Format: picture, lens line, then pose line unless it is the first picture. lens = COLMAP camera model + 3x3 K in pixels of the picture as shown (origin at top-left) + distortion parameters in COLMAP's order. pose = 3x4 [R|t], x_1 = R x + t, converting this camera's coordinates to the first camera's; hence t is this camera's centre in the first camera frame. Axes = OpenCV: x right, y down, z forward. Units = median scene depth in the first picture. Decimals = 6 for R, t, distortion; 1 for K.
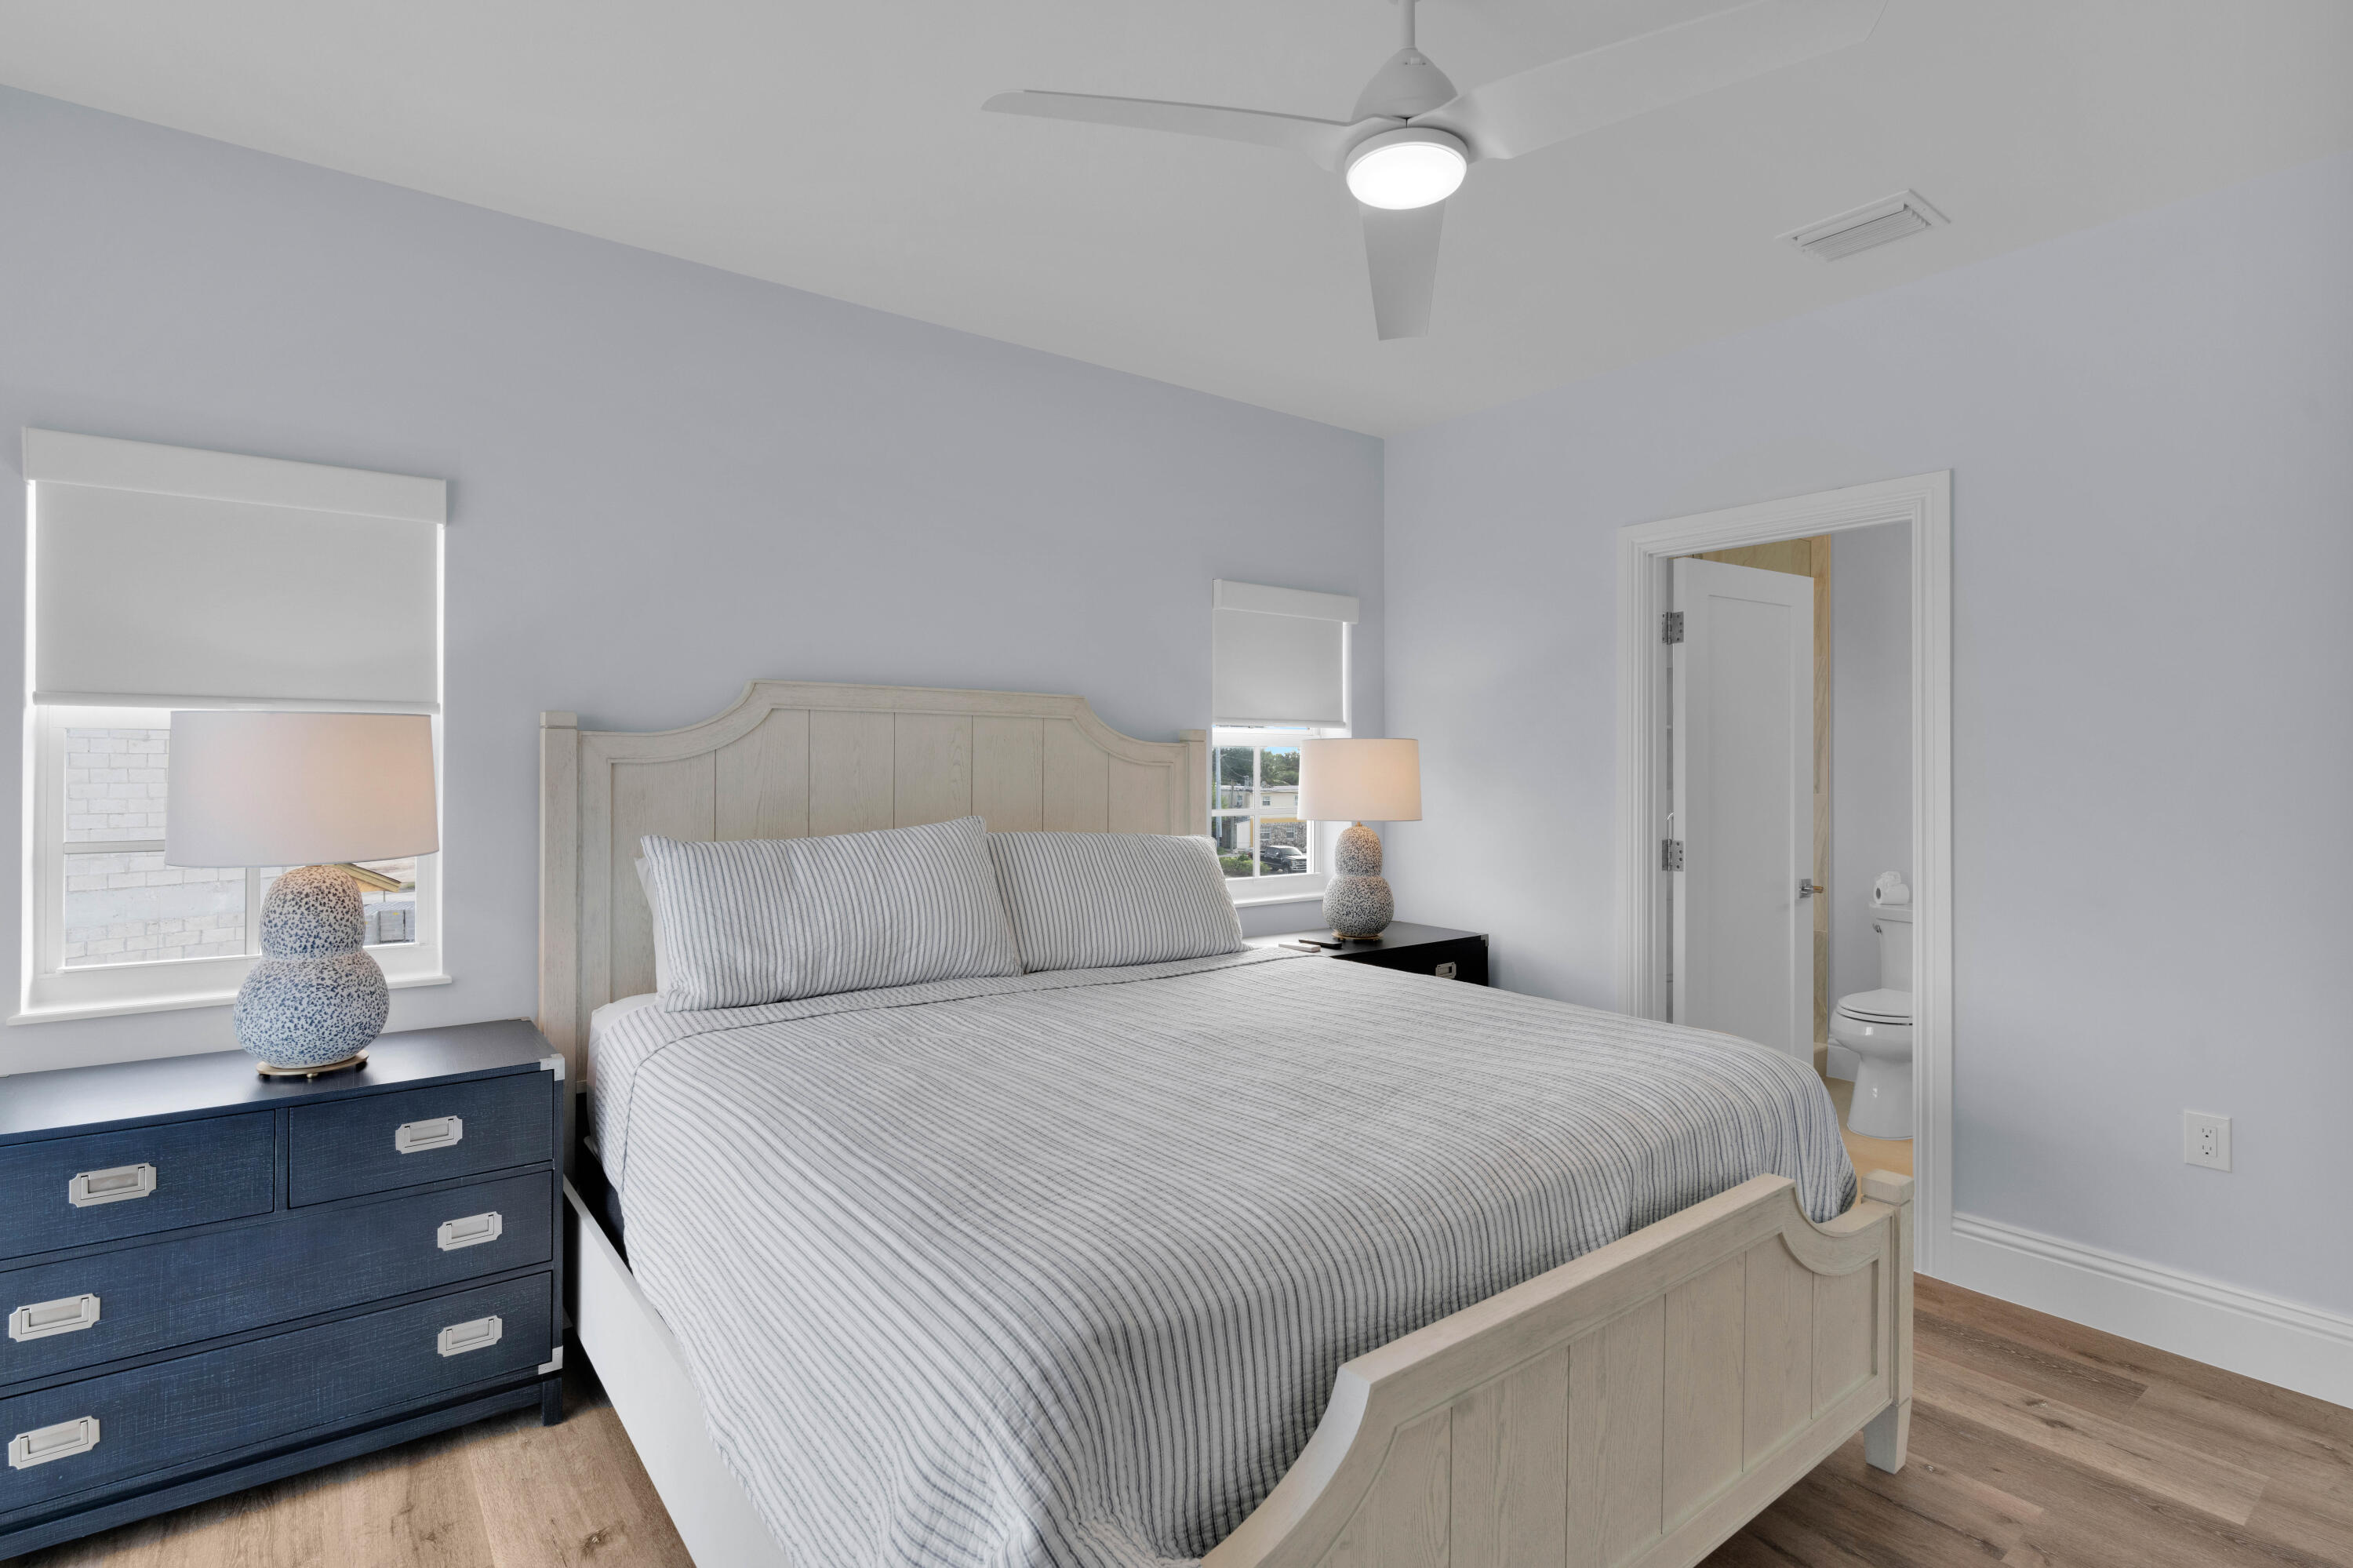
lens RADIAL K [[1112.3, 0, 1171.2], [0, 1112.3, 771.6], [0, 0, 1]] dist [-0.000556, -0.000039]
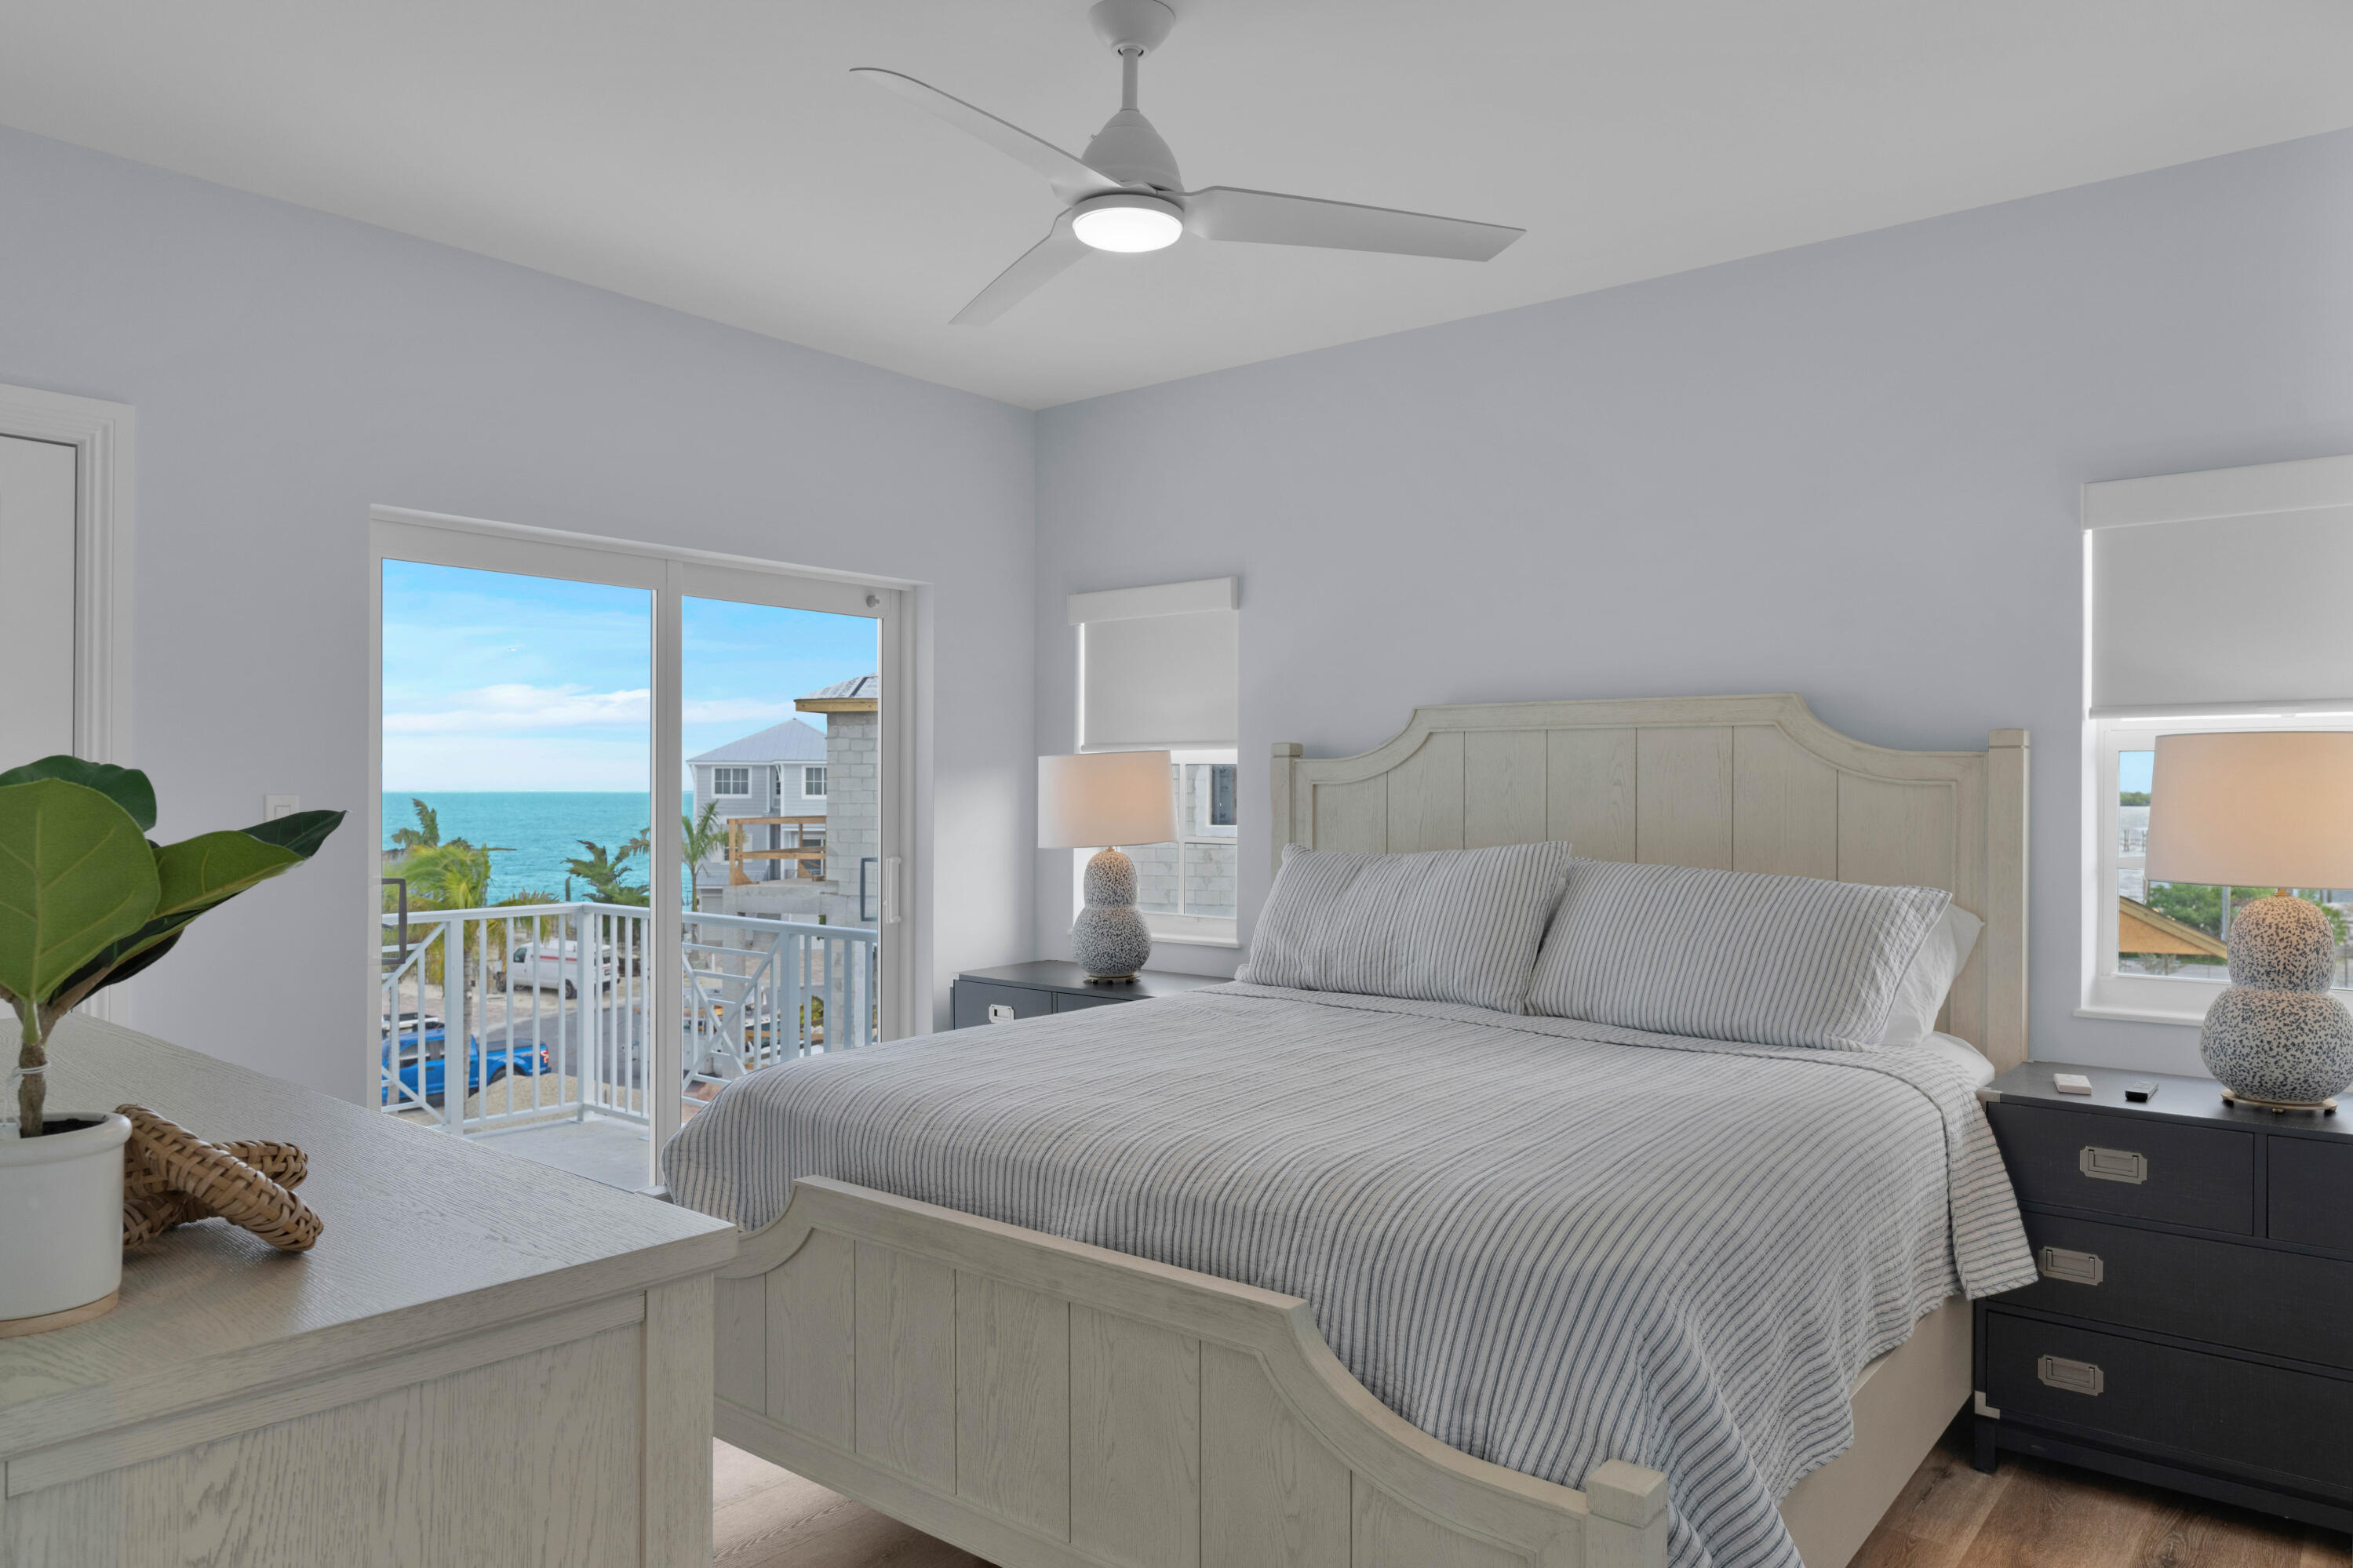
lens RADIAL K [[1533.3, 0, 1167.2], [0, 1533.3, 774.6], [0, 0, 1]] dist [0.003593, 0.002349]
pose [[0.262270, 0.002848, -0.964990, 1.072258], [0.006081, 0.999971, 0.004604, -0.026152], [0.964975, -0.007076, 0.262245, 0.395540]]
